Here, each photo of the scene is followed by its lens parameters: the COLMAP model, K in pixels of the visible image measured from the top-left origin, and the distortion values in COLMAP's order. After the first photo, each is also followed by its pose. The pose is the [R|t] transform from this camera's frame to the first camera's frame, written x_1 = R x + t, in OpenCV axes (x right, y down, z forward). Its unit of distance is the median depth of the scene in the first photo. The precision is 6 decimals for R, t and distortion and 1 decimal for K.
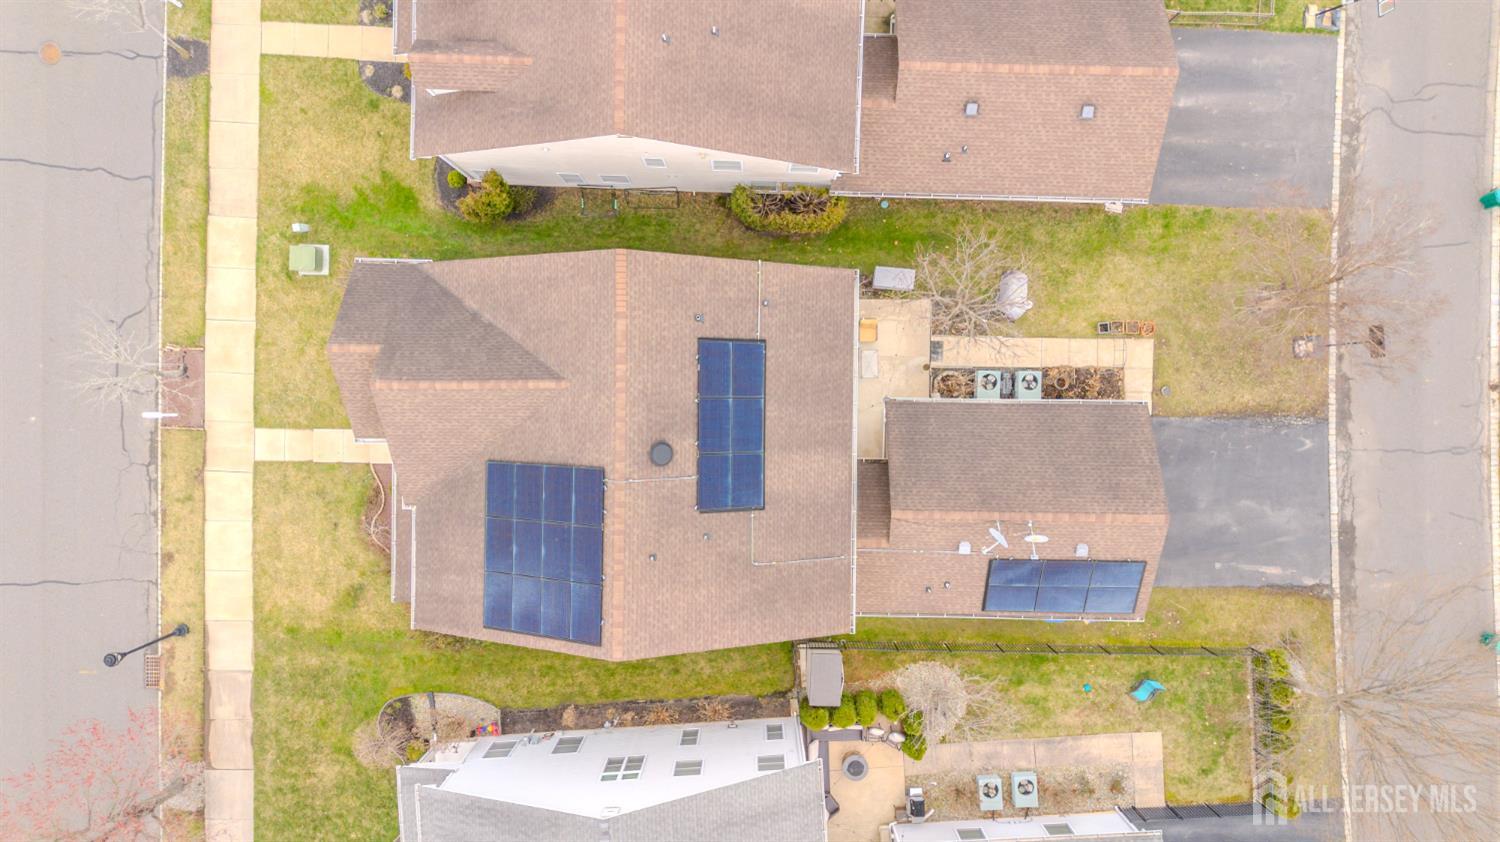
lens RADIAL K [[1070.1, 0, 759.3], [0, 1070.1, 418.5], [0, 0, 1]] dist [0.077143, -0.080745]
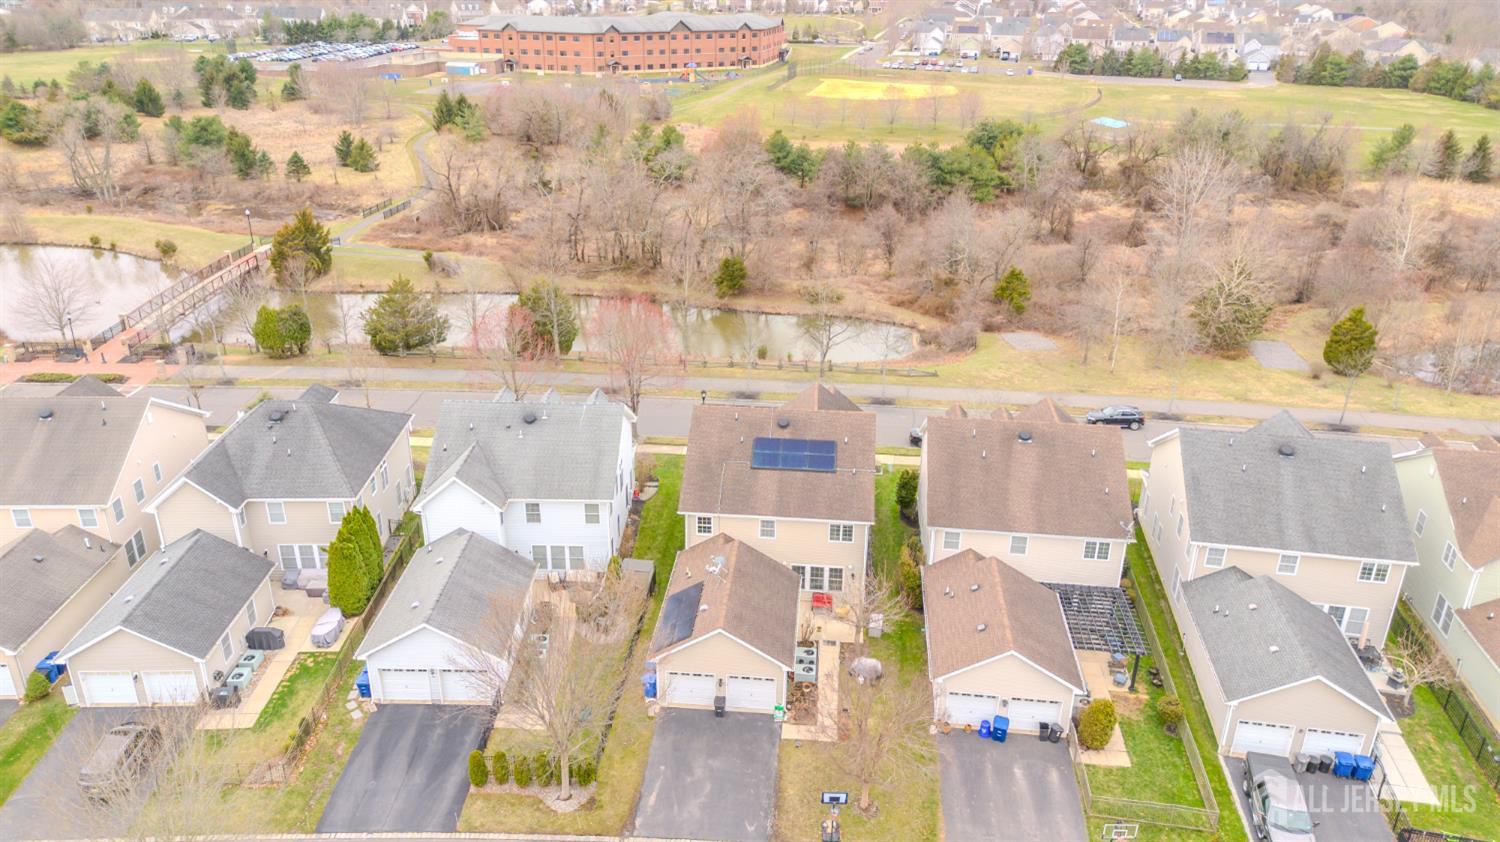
lens RADIAL K [[1070.1, 0, 739.2], [0, 1070.1, 397.4], [0, 0, 1]] dist [0.077143, -0.080745]
pose [[-0.085421, 0.380653, -0.920764, 1.446062], [-0.995881, -0.060819, 0.067246, -0.016018], [-0.030402, 0.922716, 0.384280, 0.087456]]
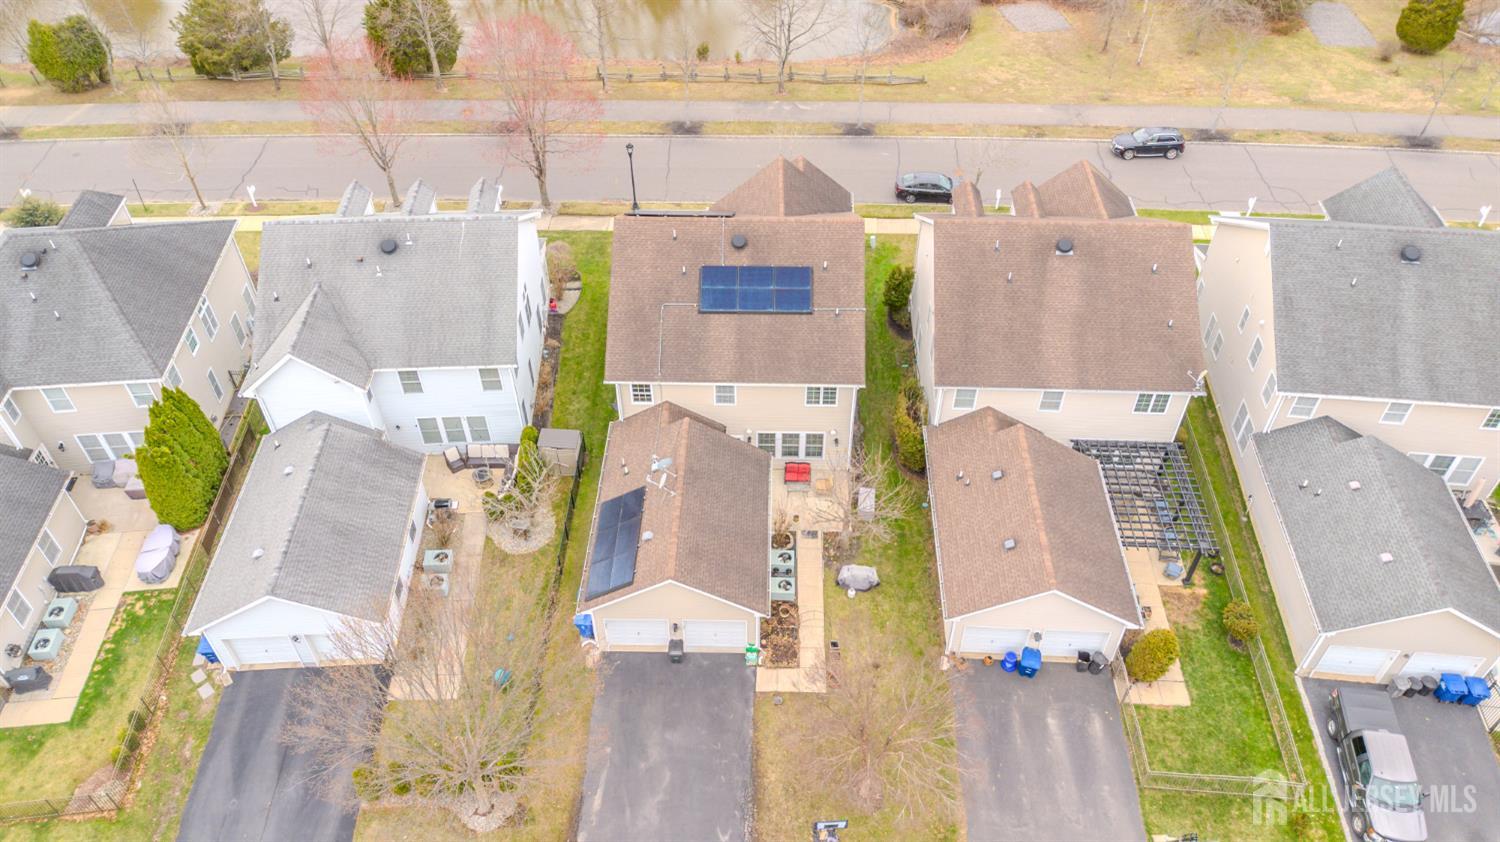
lens RADIAL K [[1070.1, 0, 743.6], [0, 1070.1, 415.8], [0, 0, 1]] dist [0.077143, -0.080745]
pose [[-0.017265, 0.688284, -0.725235, 0.948571], [-0.999746, -0.022384, 0.002557, 0.012078], [-0.014473, 0.725095, 0.688496, 0.063860]]
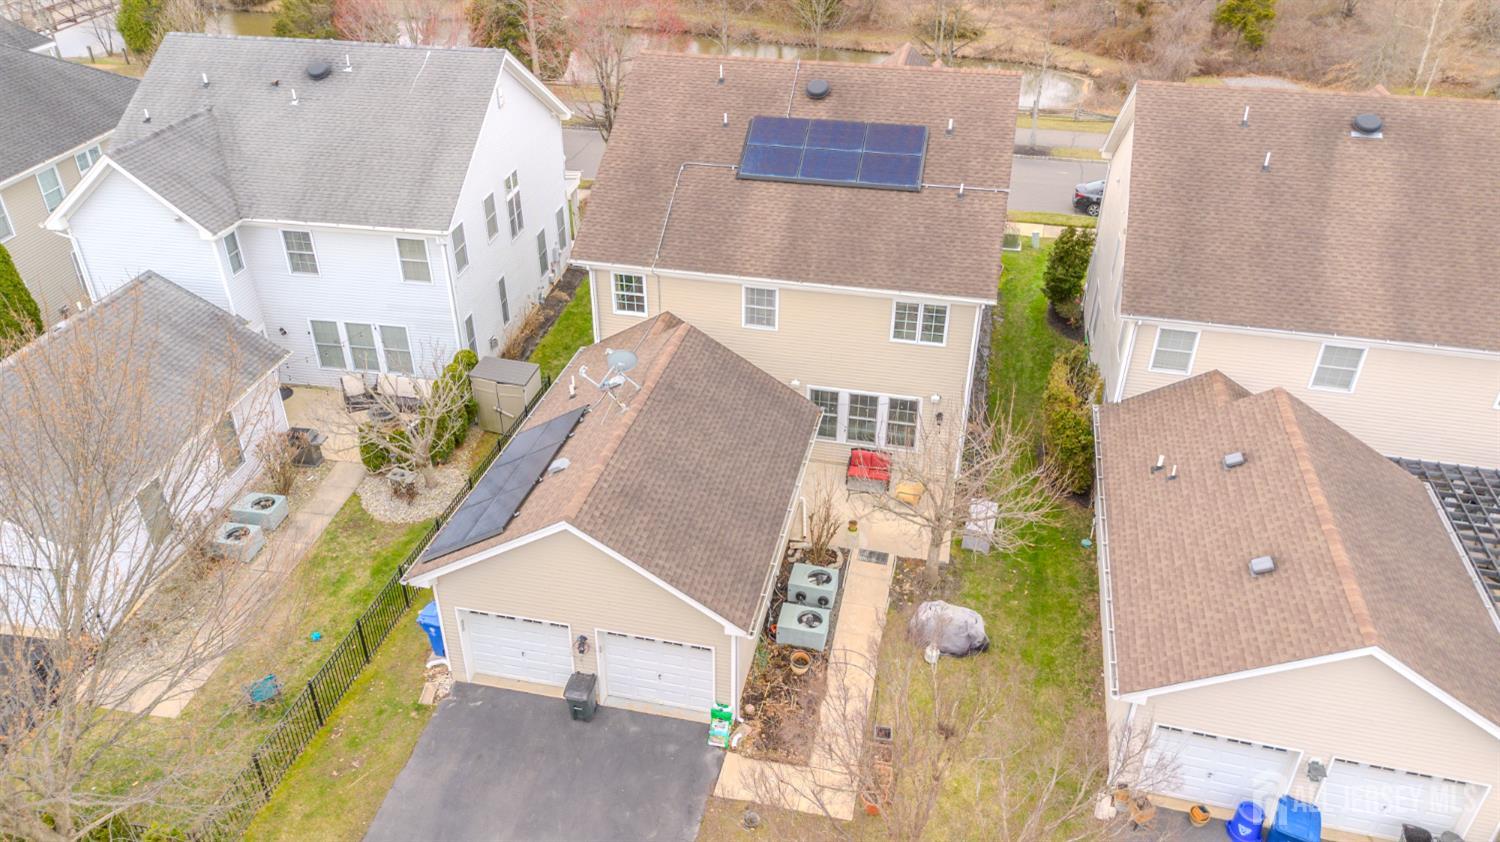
lens RADIAL K [[1070.1, 0, 744.6], [0, 1070.1, 411.0], [0, 0, 1]] dist [0.077143, -0.080745]
pose [[-0.208237, 0.506144, -0.836933, 0.714468], [-0.977700, -0.131508, 0.163730, -0.081990], [-0.027192, 0.852364, 0.522242, 0.550168]]
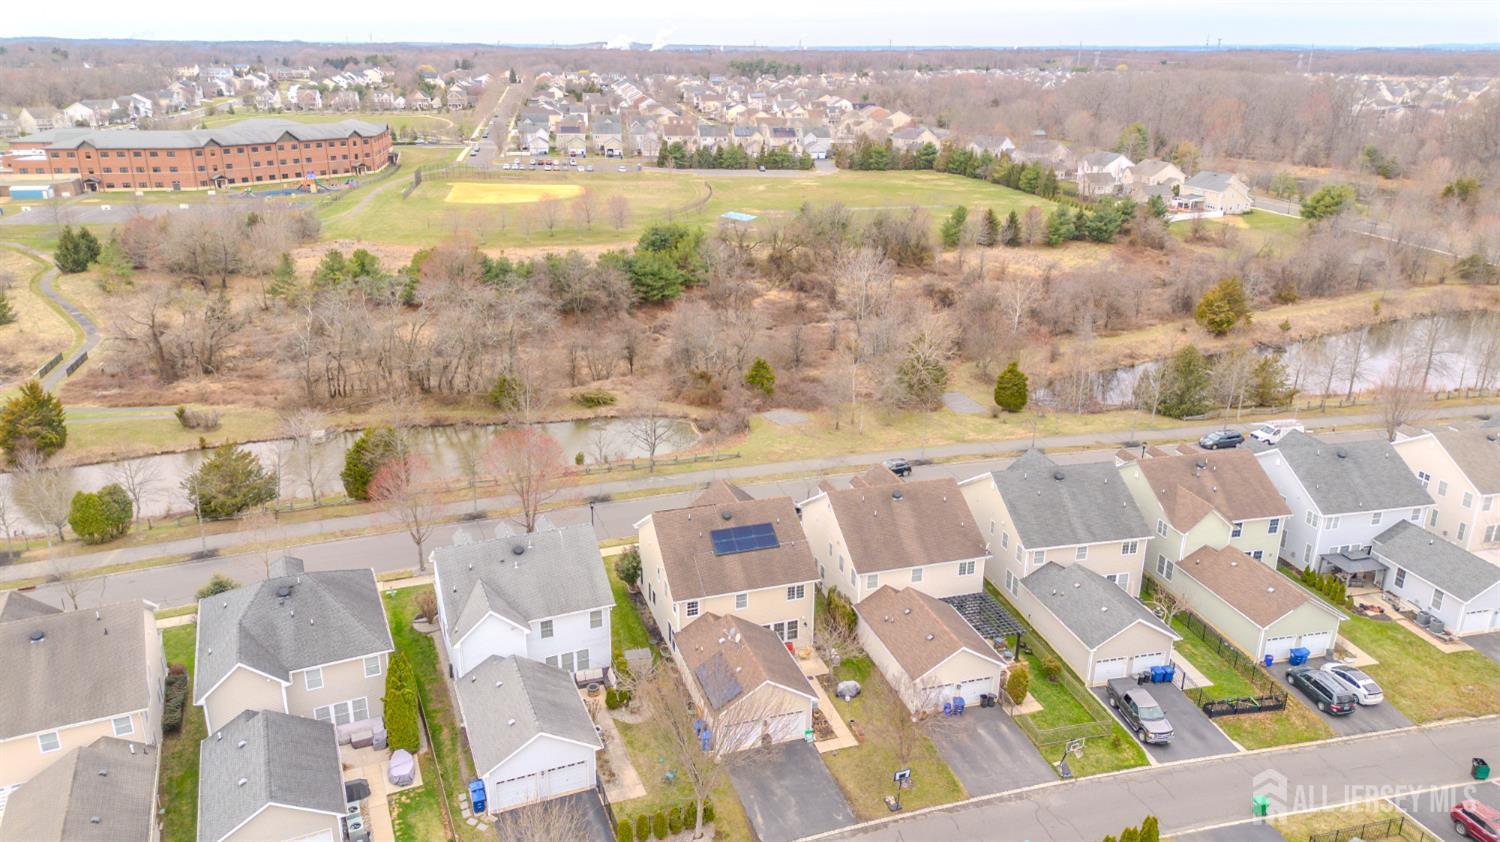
lens RADIAL K [[1070.1, 0, 740.7], [0, 1070.1, 394.1], [0, 0, 1]] dist [0.077143, -0.080745]
pose [[0.316422, 0.300275, -0.899840, 1.746730], [-0.948263, 0.074155, -0.308704, 0.626460], [-0.025969, 0.950966, 0.308204, -0.112189]]
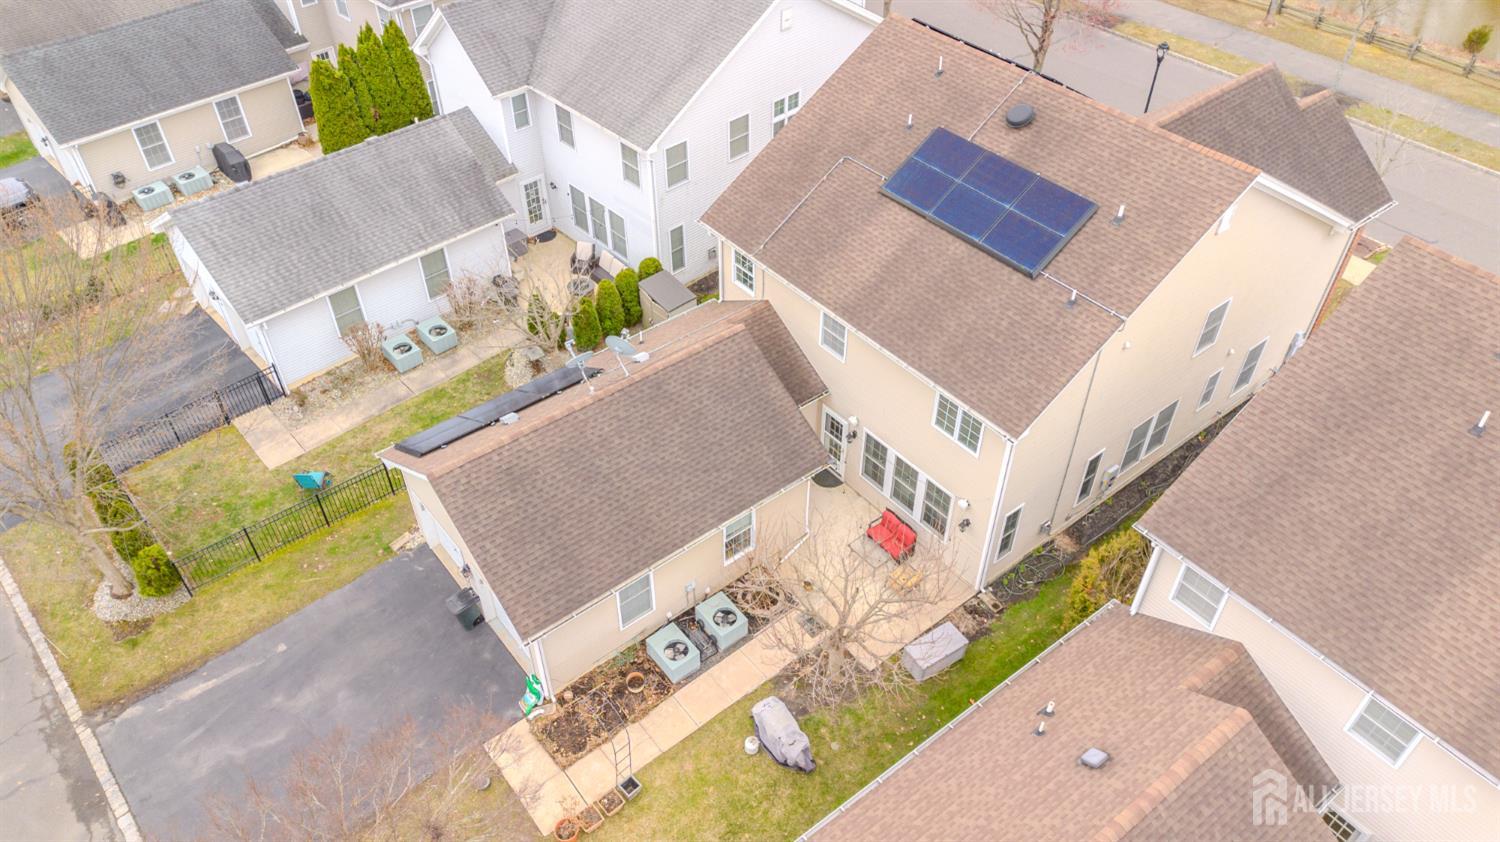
lens RADIAL K [[1070.1, 0, 737.0], [0, 1070.1, 412.9], [0, 0, 1]] dist [0.077143, -0.080745]
pose [[-0.777656, 0.424149, -0.464057, 0.455138], [-0.628638, -0.534104, 0.565285, -0.341631], [-0.008090, 0.731321, 0.681985, 0.437774]]
